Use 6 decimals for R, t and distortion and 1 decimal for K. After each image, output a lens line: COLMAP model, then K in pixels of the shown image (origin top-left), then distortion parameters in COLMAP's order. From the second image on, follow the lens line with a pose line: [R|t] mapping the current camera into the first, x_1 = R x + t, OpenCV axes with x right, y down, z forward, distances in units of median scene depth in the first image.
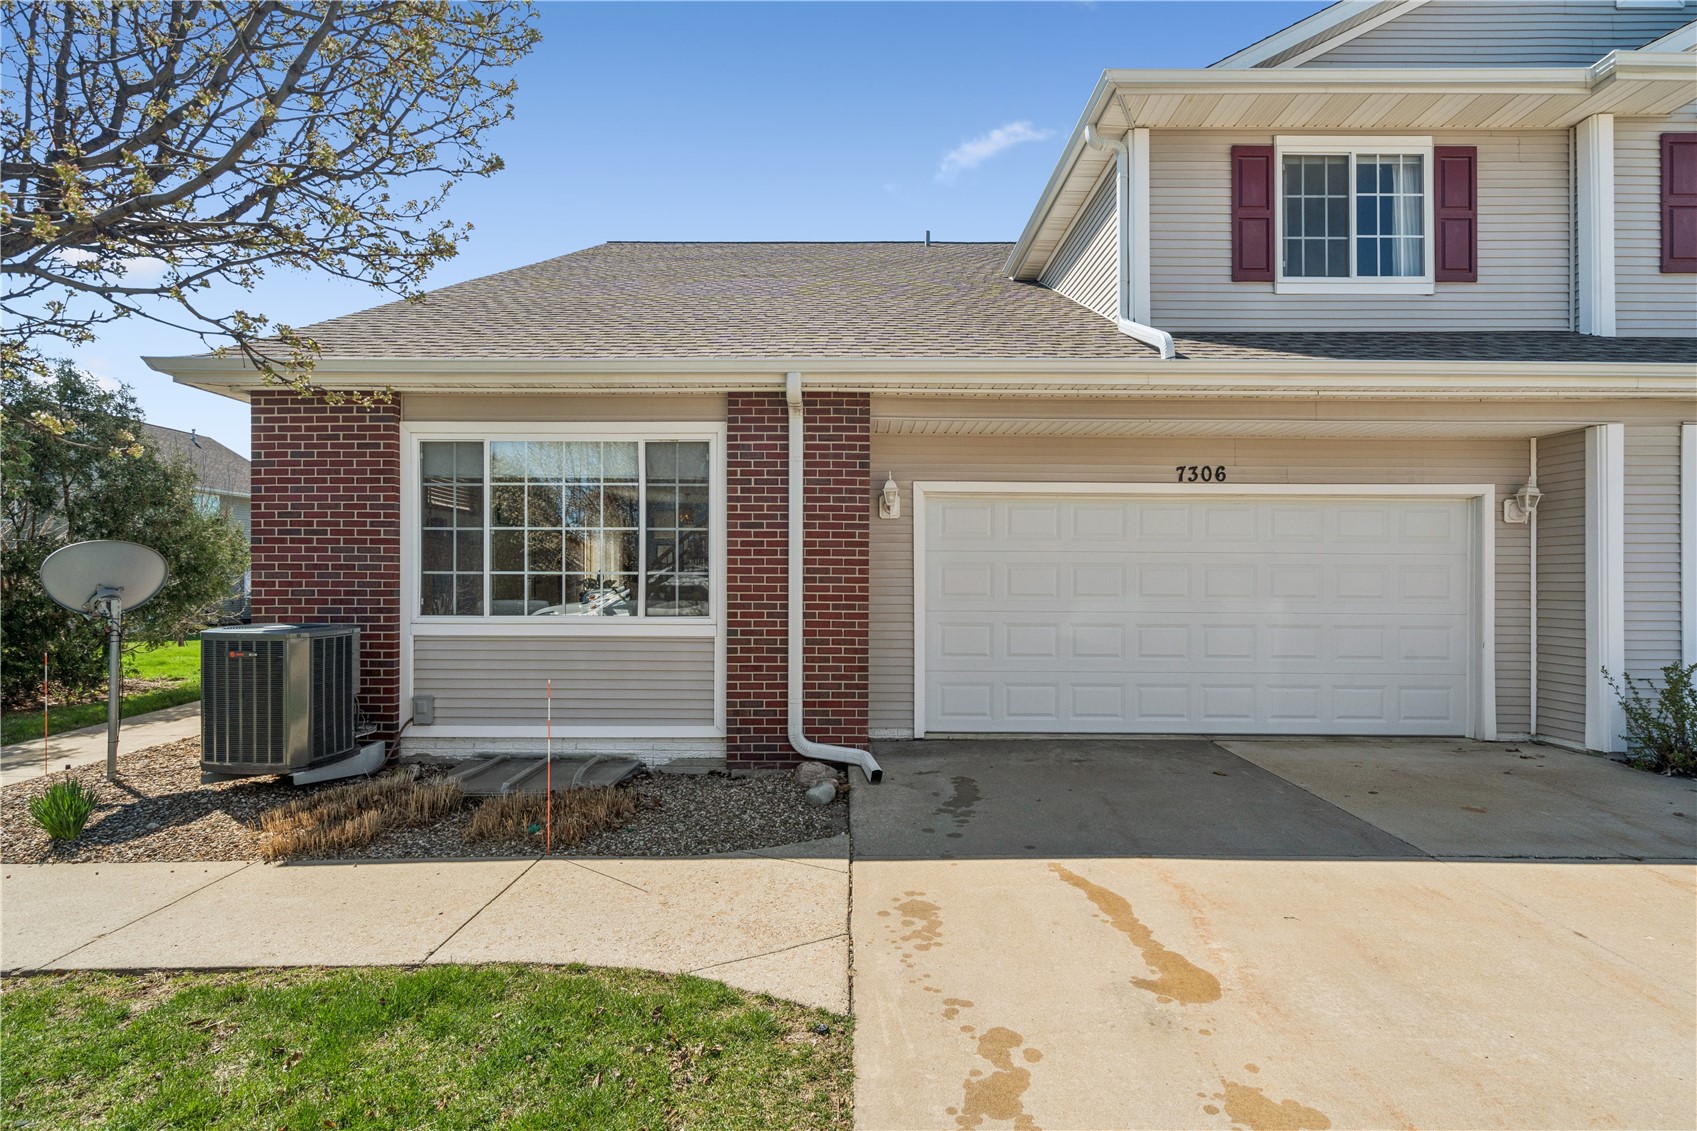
lens RADIAL K [[805.2, 0, 847.4], [0, 805.2, 574.5], [0, 0, 1]] dist [-0.009644, -0.000070]
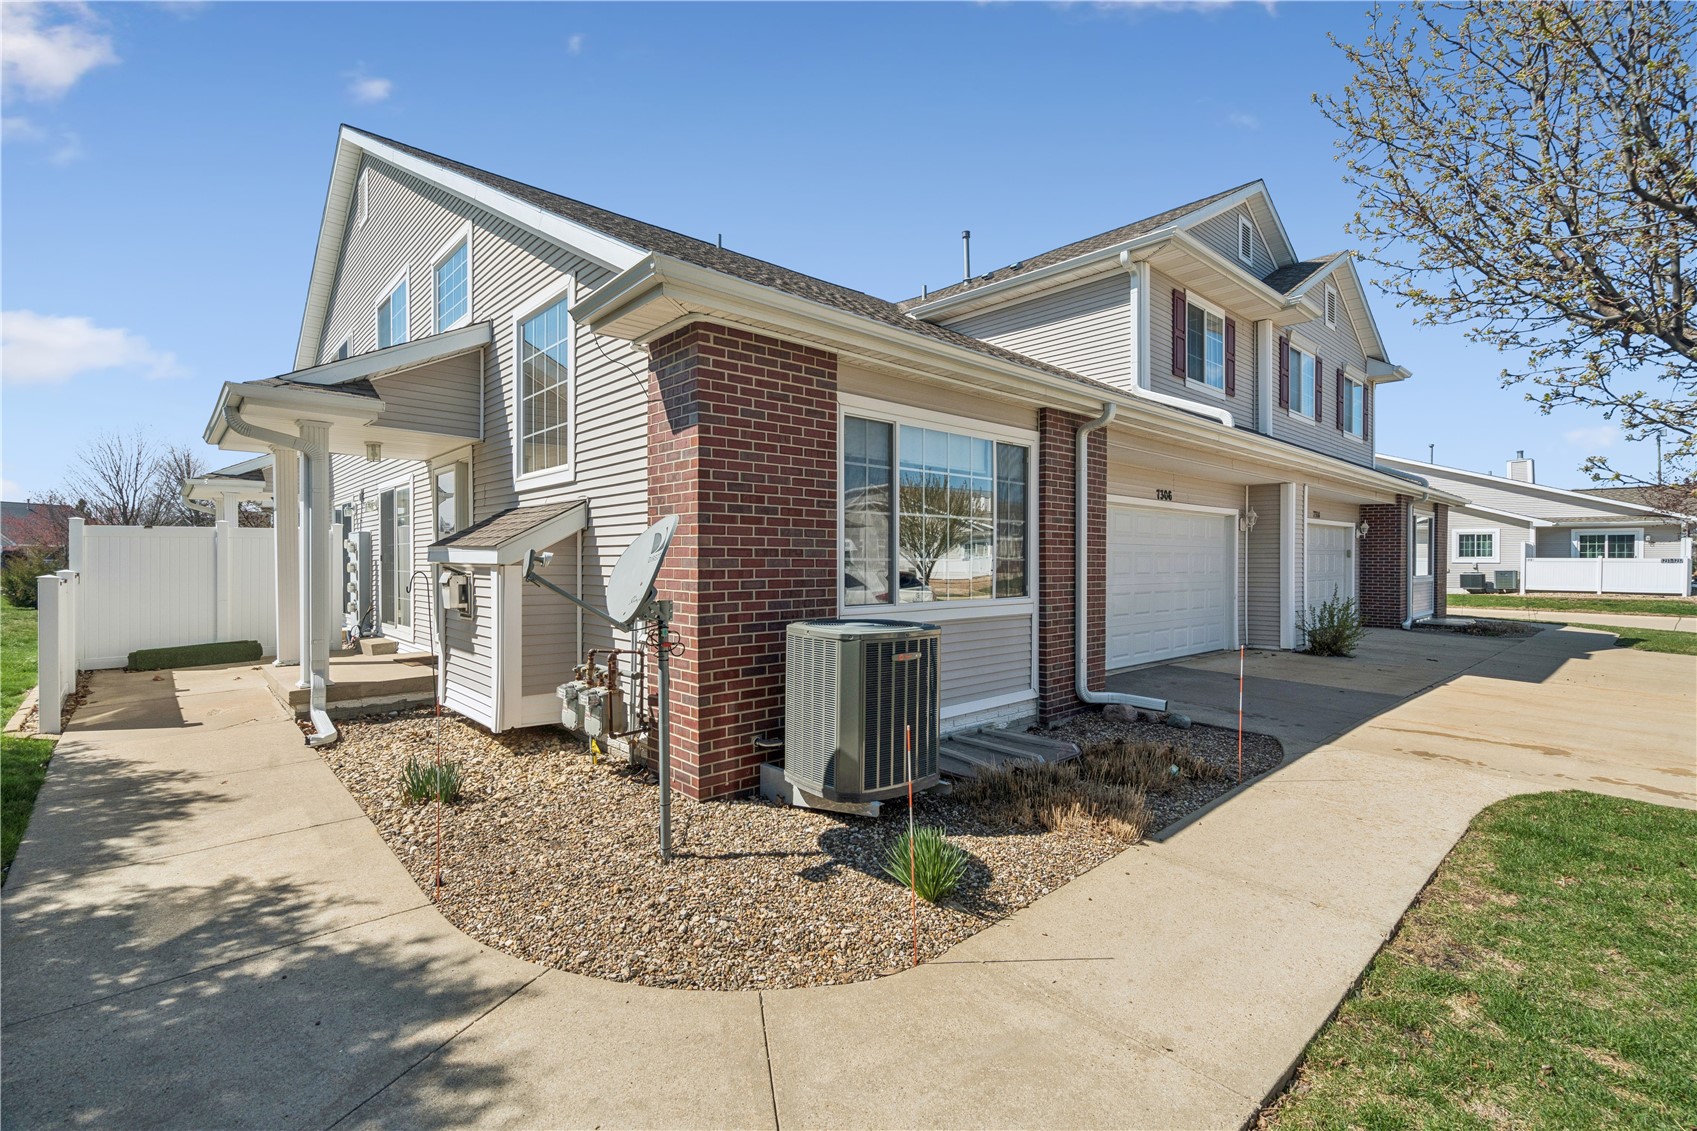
lens RADIAL K [[760.9, 0, 850.1], [0, 760.9, 559.0], [0, 0, 1]] dist [0.001119, 0.000169]
pose [[0.729625, -0.001524, 0.683846, -1.121042], [-0.002599, 0.999984, 0.005002, -0.007257], [-0.683843, -0.005427, 0.729609, 0.370027]]
